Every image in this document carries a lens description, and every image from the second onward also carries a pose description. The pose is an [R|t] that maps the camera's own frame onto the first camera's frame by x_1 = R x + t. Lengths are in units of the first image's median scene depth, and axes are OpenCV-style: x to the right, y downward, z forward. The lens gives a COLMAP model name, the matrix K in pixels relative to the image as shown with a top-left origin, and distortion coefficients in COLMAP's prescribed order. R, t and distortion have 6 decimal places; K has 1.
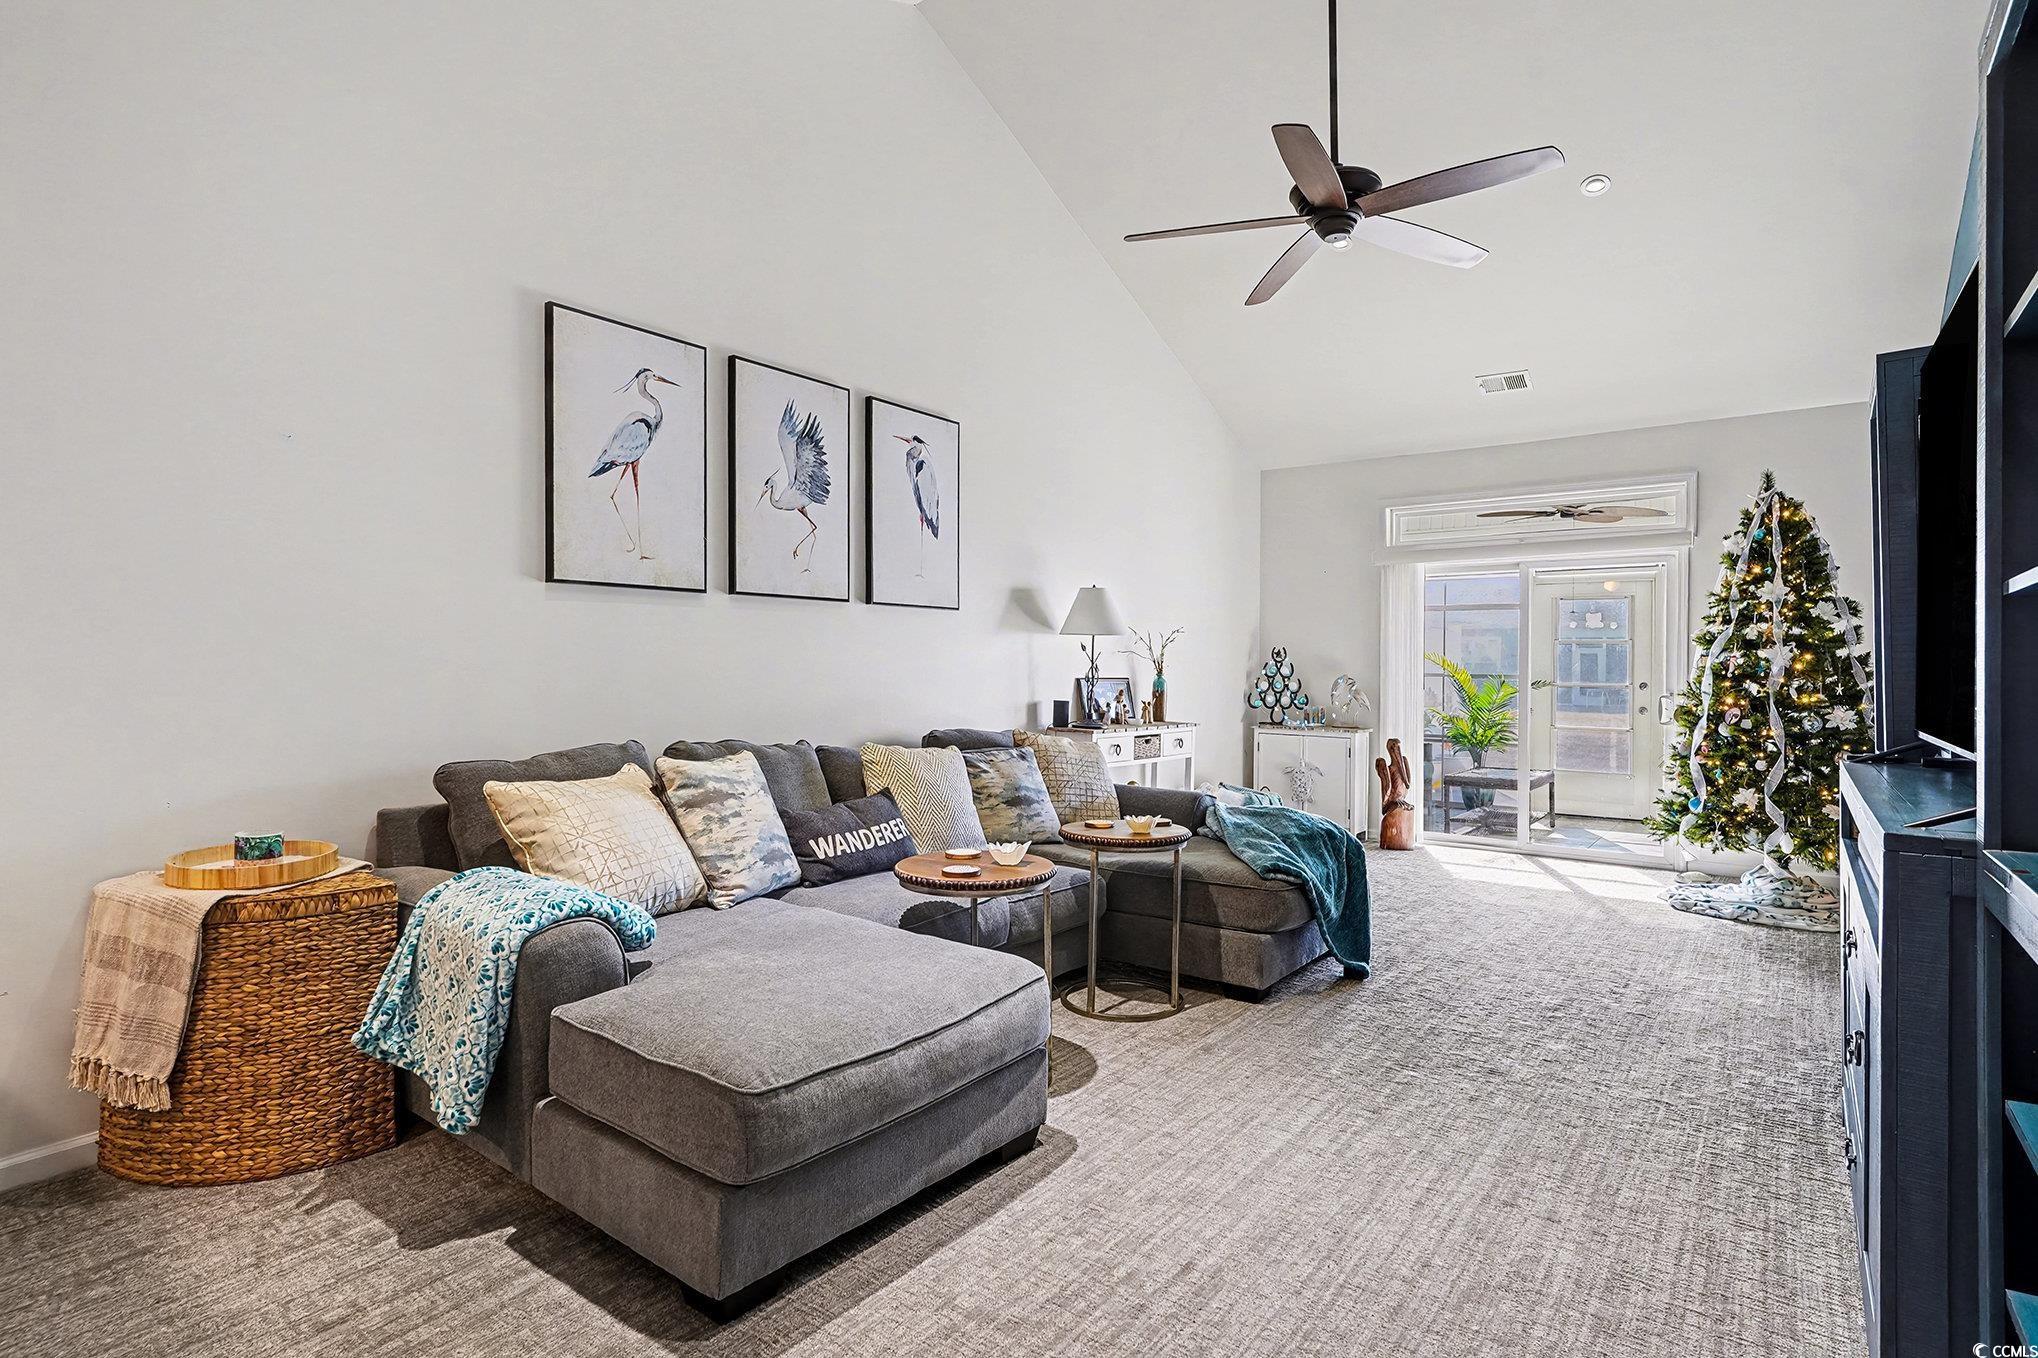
lens RADIAL K [[1034.8, 0, 1048.6], [0, 1034.8, 674.9], [0, 0, 1]] dist [0.003981, 0.001001]
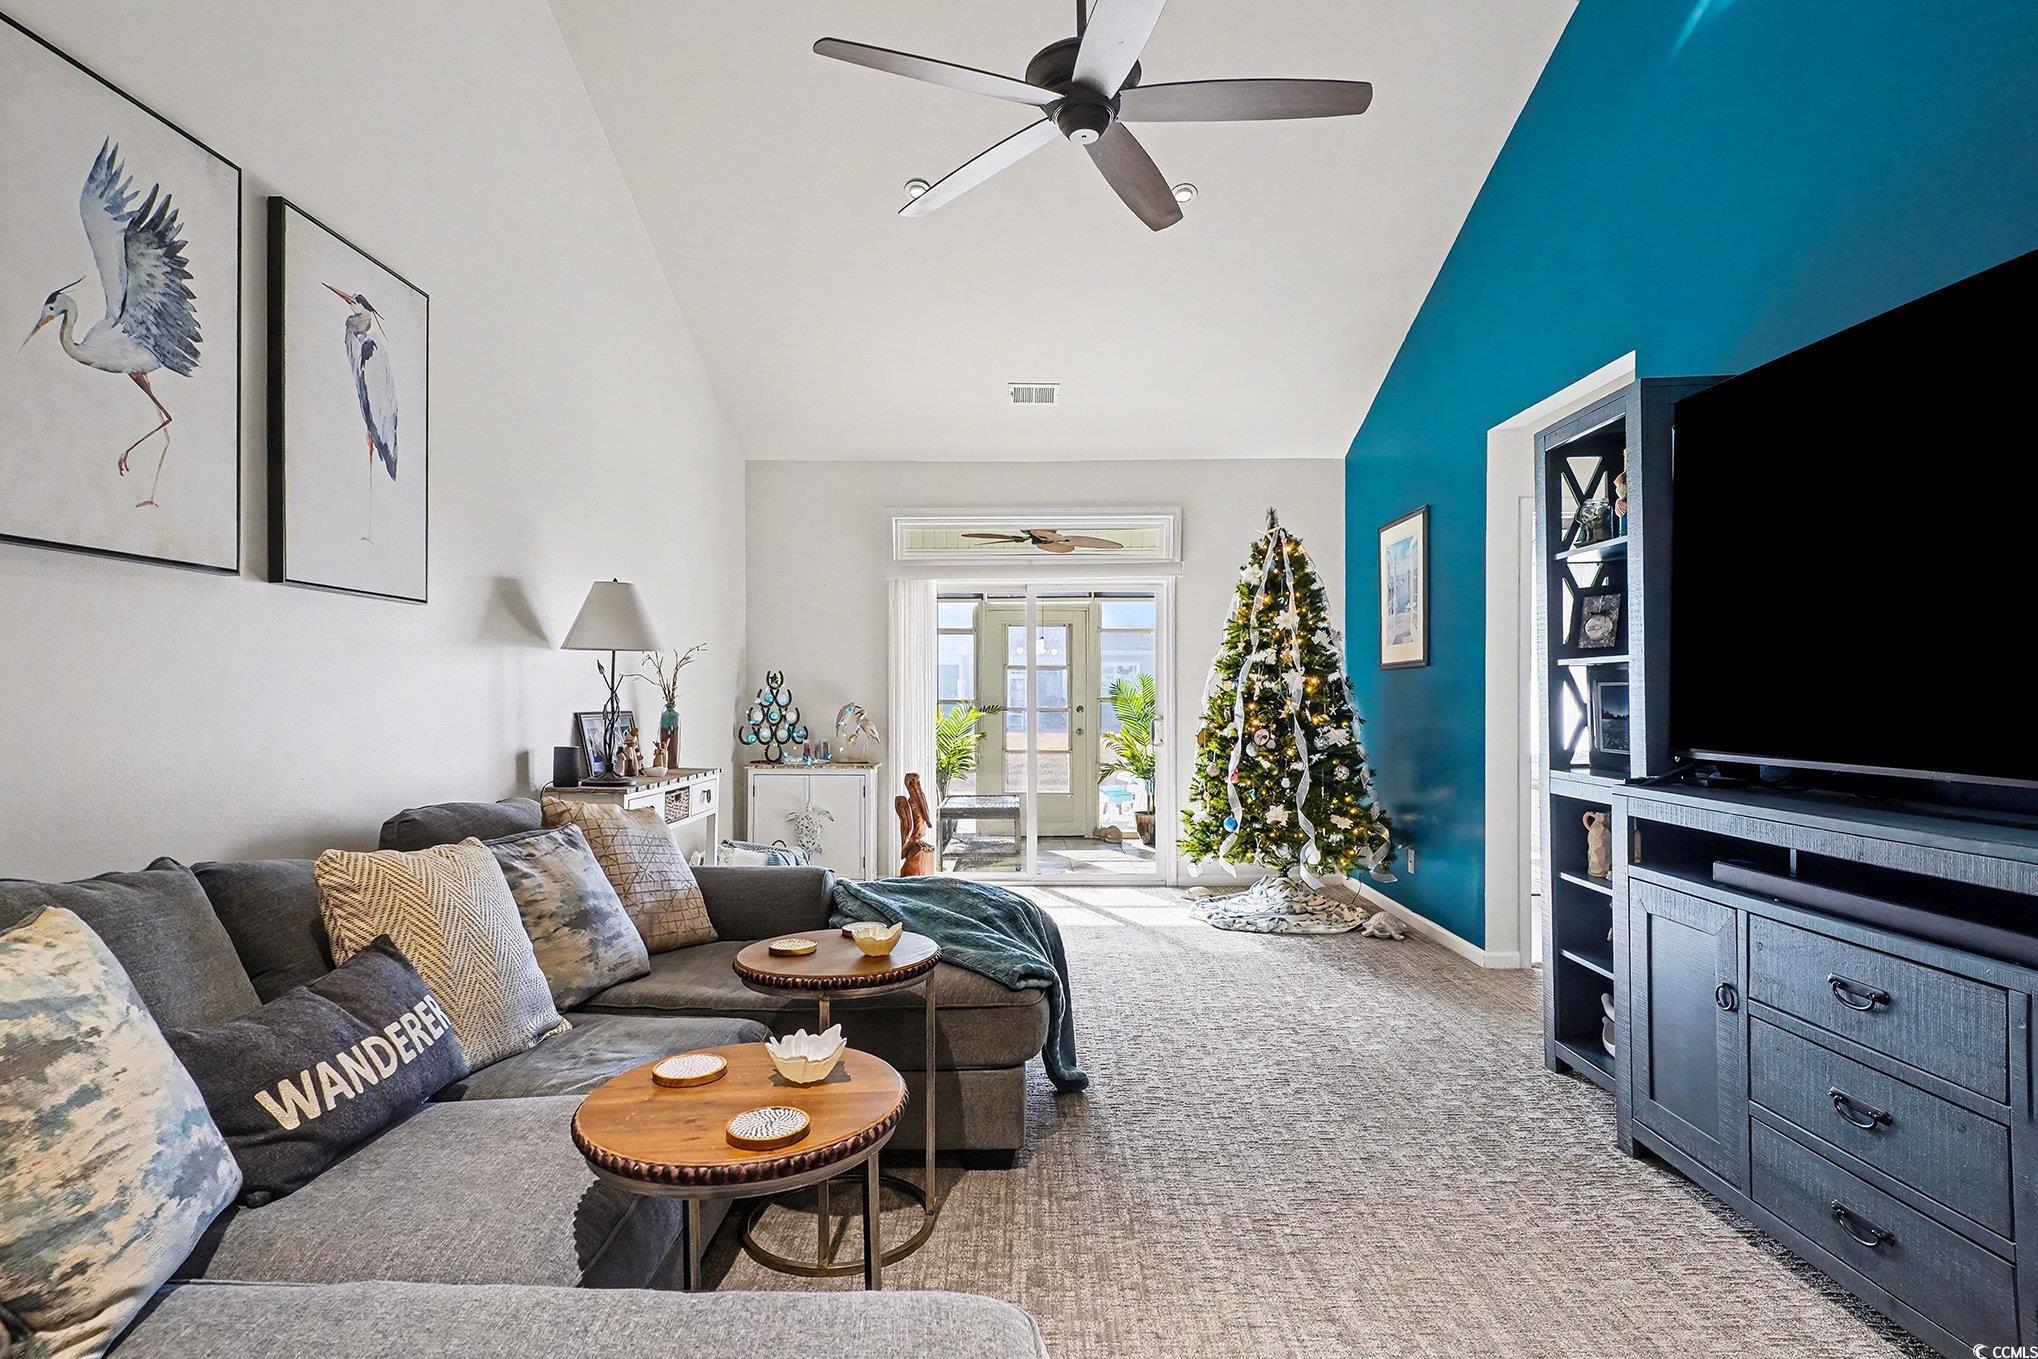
lens RADIAL K [[1034.8, 0, 1026.6], [0, 1034.8, 683.3], [0, 0, 1]] dist [0.003981, 0.001001]
pose [[0.812439, -0.002424, 0.583041, -0.182409], [0.012315, 0.999840, -0.013004, -0.005605], [-0.582916, 0.017745, 0.812338, 0.363361]]
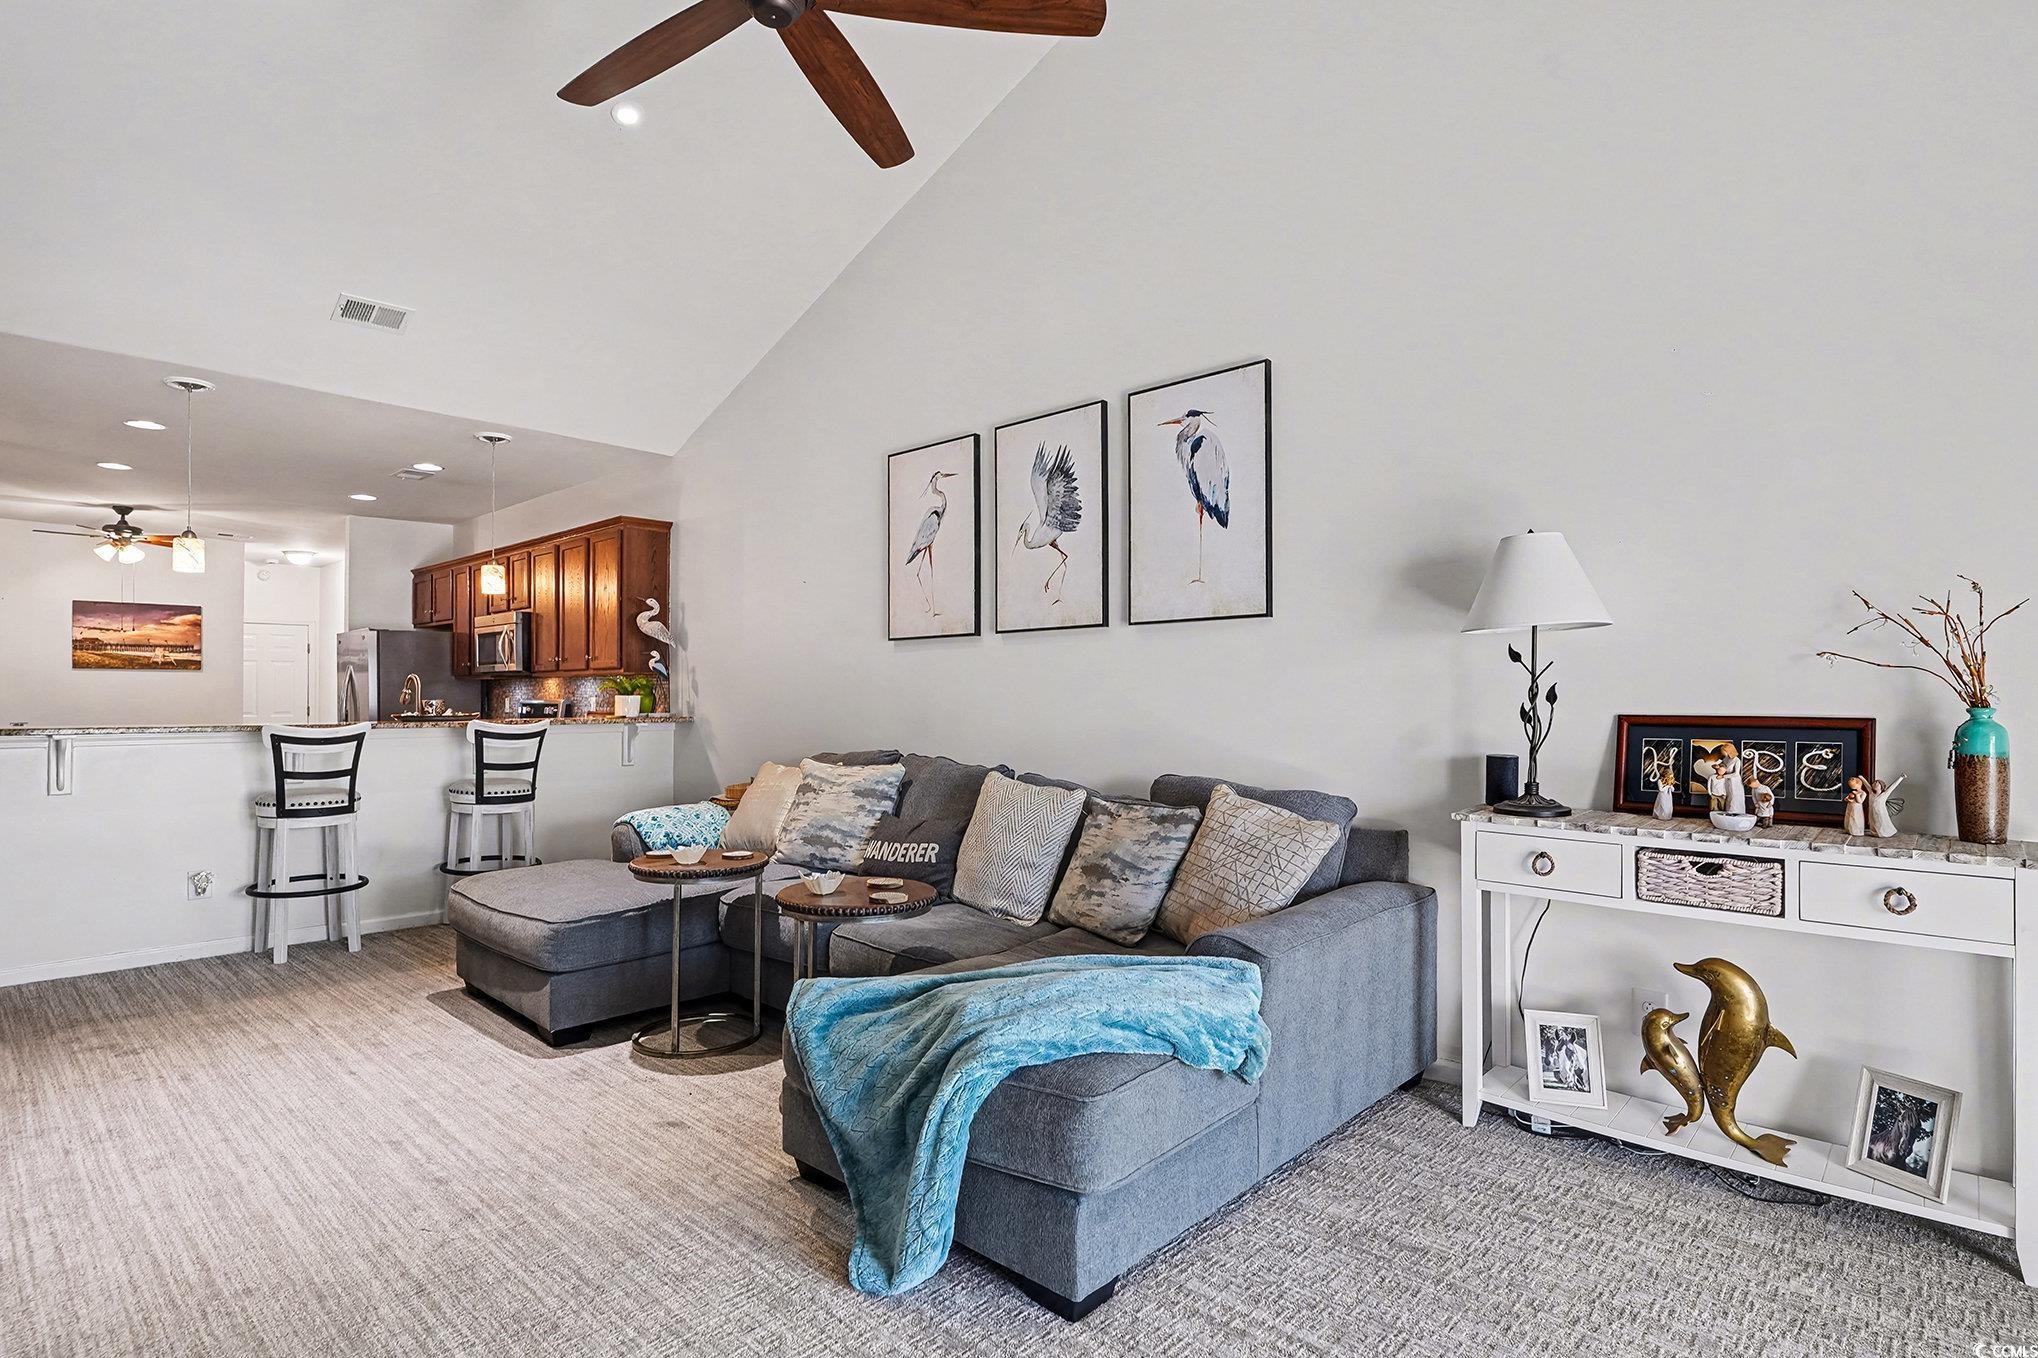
lens RADIAL K [[1034.8, 0, 1011.8], [0, 1034.8, 688.5], [0, 0, 1]] dist [0.003981, 0.001001]
pose [[-0.134855, -0.006042, -0.990847, 0.772077], [0.000979, 0.999980, -0.006231, -0.009006], [0.990865, -0.001810, -0.134847, 1.081862]]
